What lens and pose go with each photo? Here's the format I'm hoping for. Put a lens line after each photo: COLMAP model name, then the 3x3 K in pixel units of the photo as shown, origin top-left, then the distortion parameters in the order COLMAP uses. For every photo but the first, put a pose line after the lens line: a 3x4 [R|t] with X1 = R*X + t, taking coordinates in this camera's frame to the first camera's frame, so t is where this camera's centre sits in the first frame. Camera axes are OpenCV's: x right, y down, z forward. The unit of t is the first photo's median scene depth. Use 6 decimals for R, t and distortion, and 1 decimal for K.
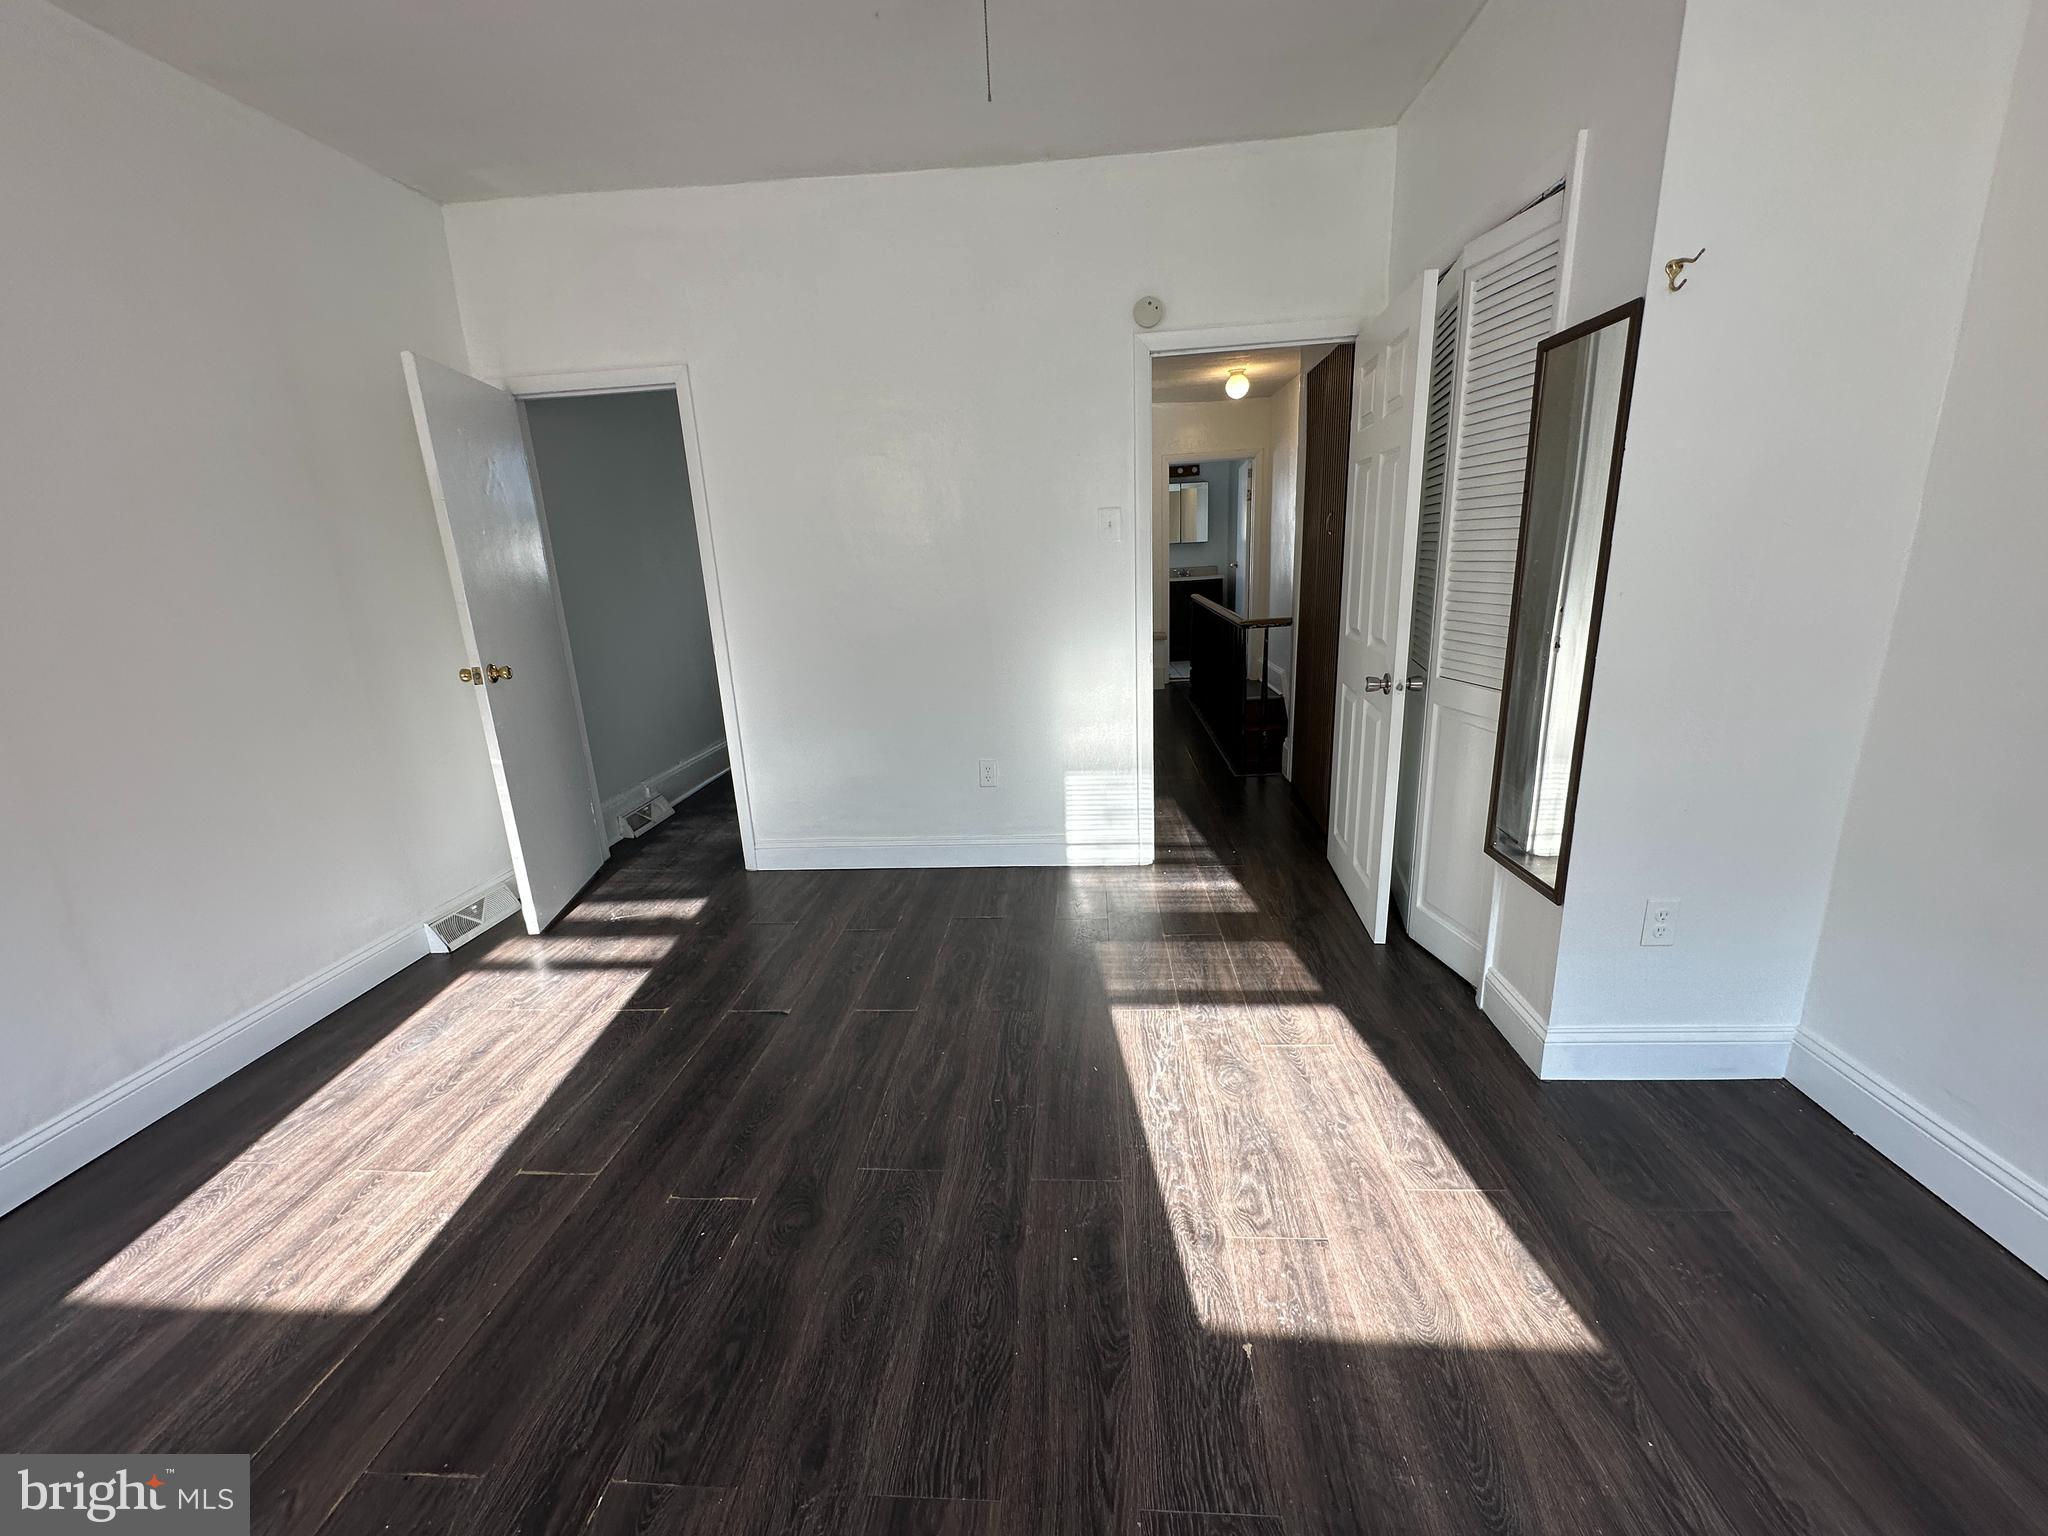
lens RADIAL K [[815.6, 0, 1024.0], [0, 815.6, 768.0], [0, 0, 1]] dist [0.000190, 0.000230]
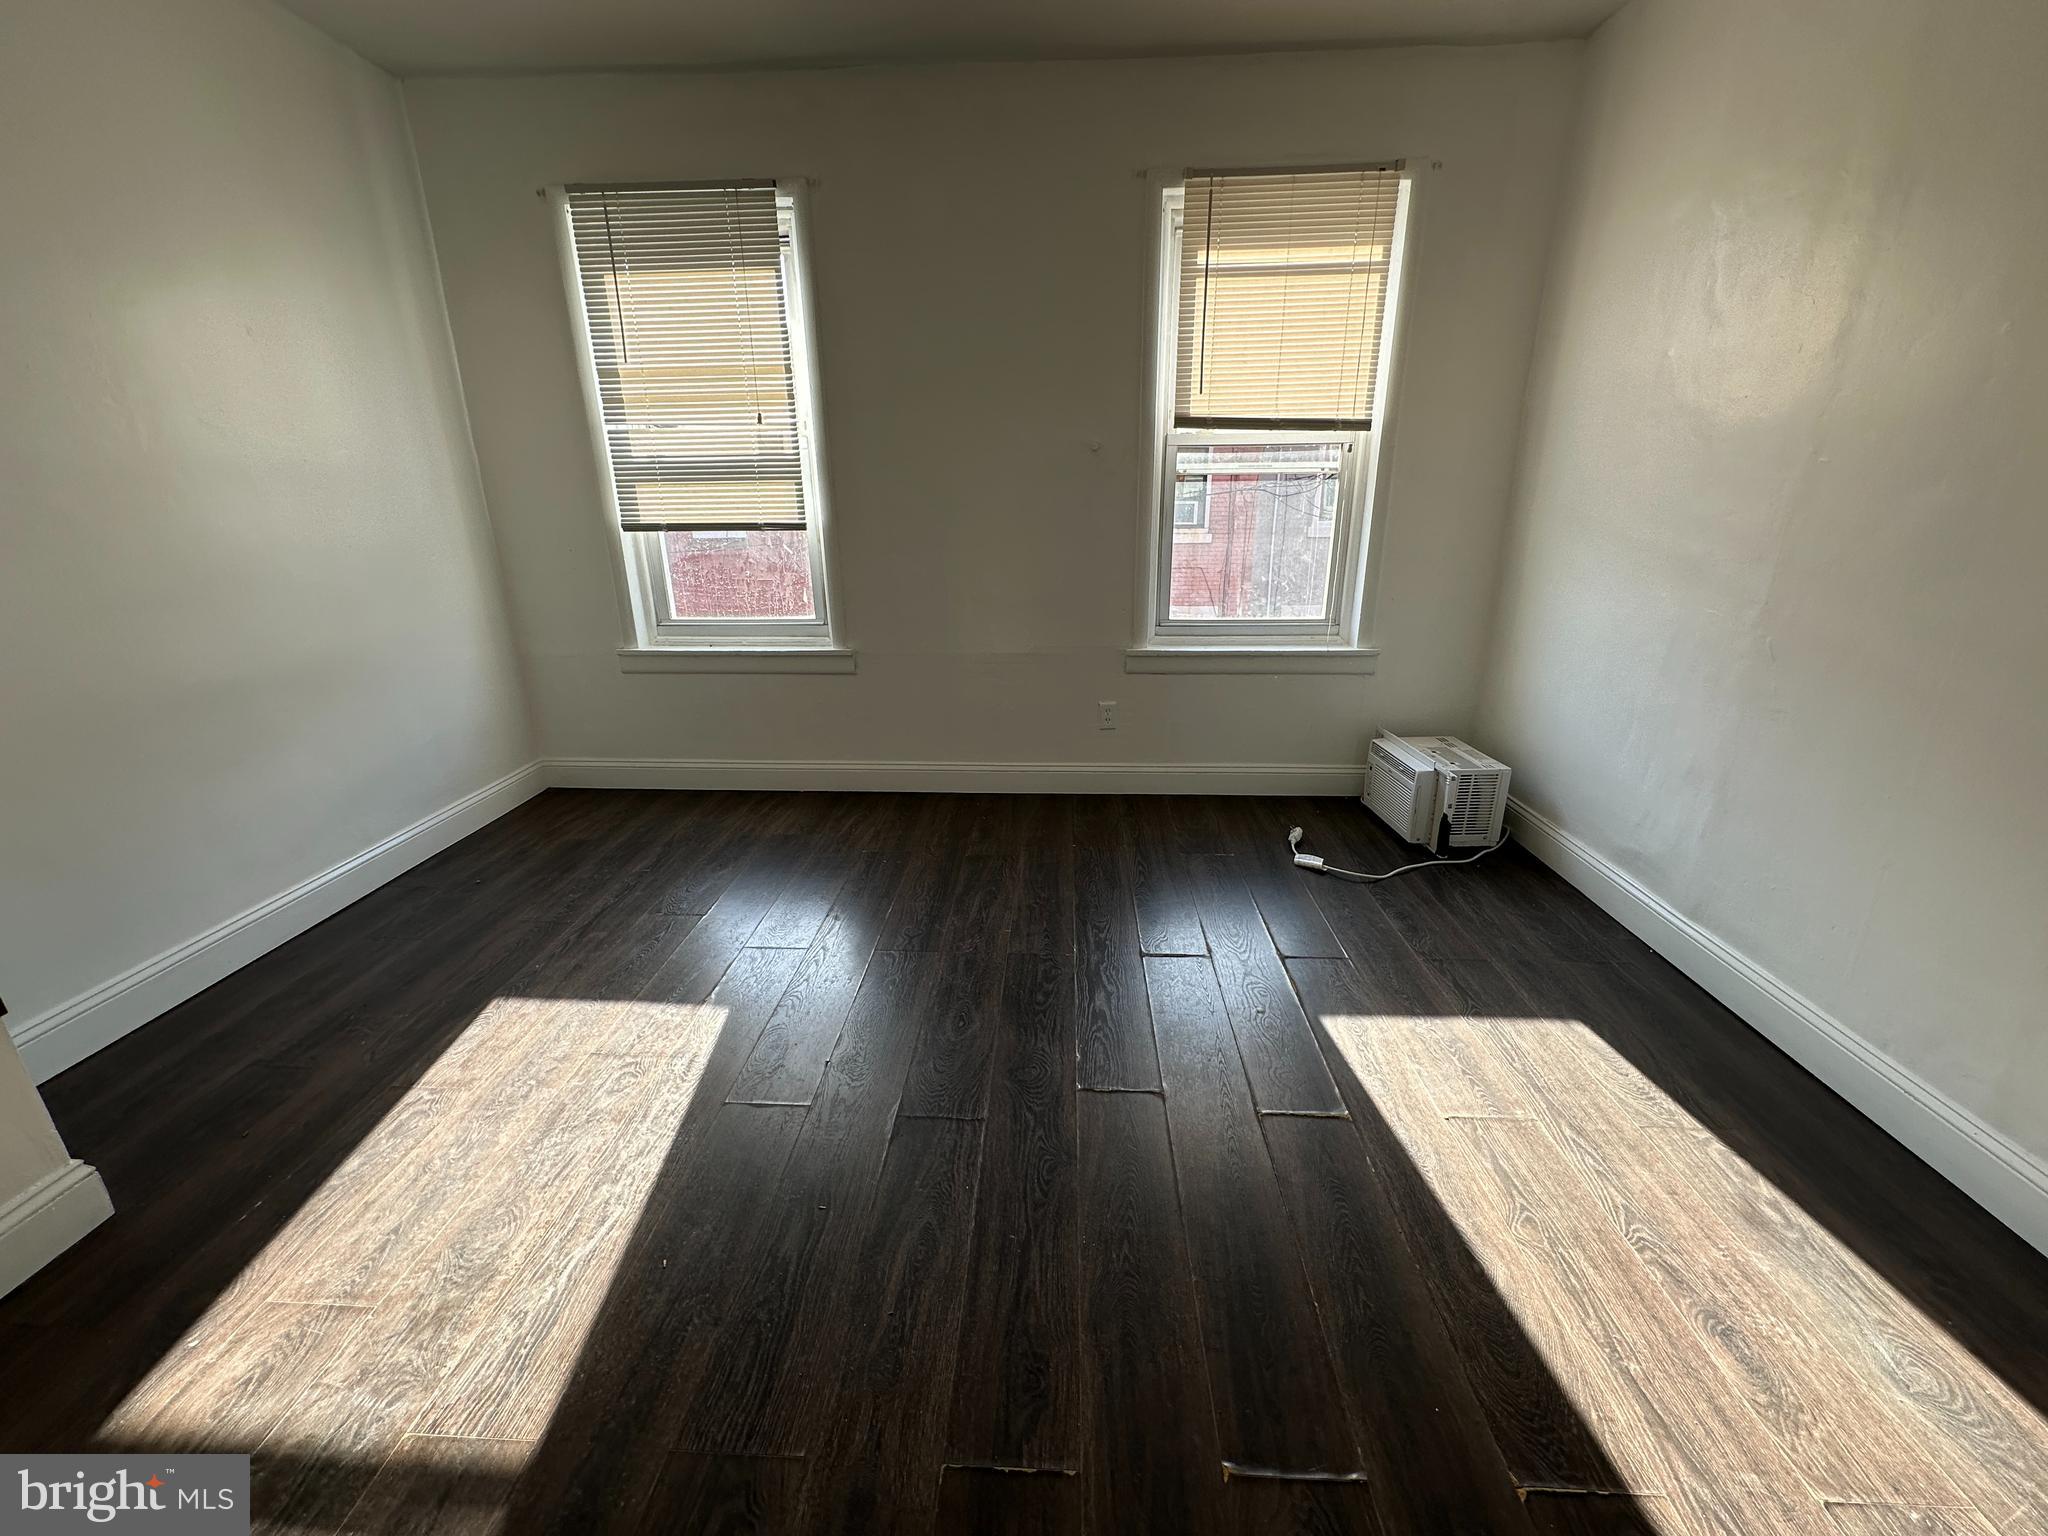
lens RADIAL K [[815.6, 0, 1024.0], [0, 815.6, 768.0], [0, 0, 1]] dist [0.000190, 0.000230]
pose [[-0.998086, 0.061639, -0.004991, -0.267712], [0.048390, 0.828701, 0.557595, -0.385199], [0.038505, 0.556286, -0.830098, 1.562290]]
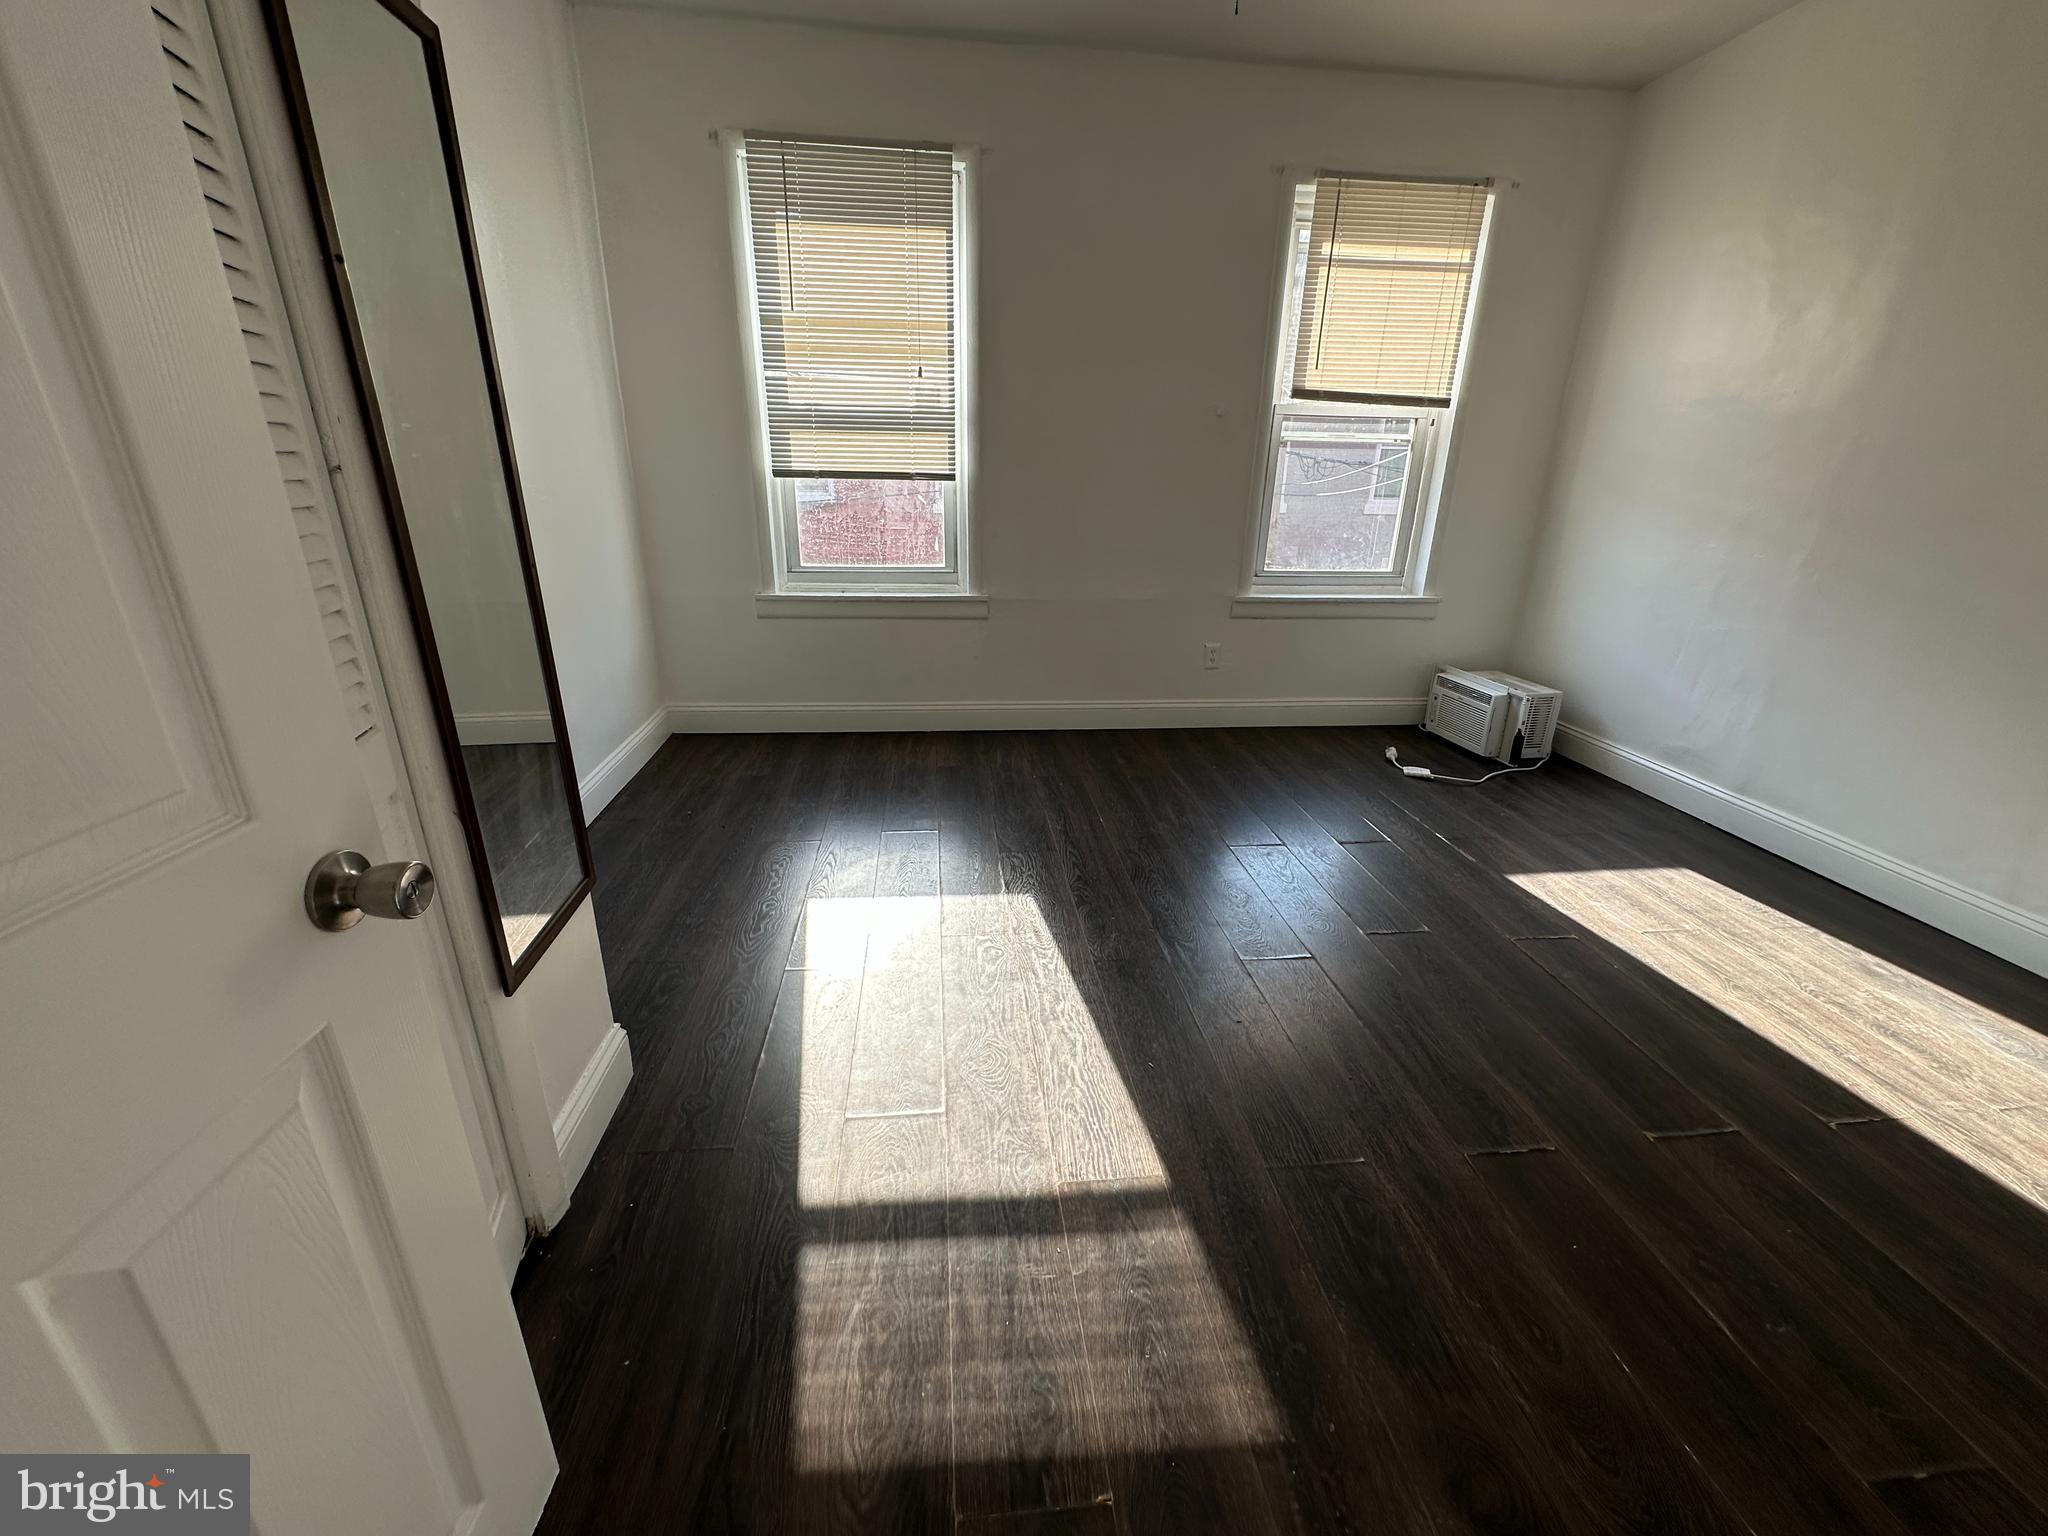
lens RADIAL K [[815.6, 0, 1024.0], [0, 815.6, 768.0], [0, 0, 1]] dist [0.000190, 0.000230]
pose [[-0.982824, 0.089199, -0.161555, 0.372513], [-0.021850, 0.813026, 0.581818, -0.408528], [0.183246, 0.575354, -0.797112, 1.699239]]
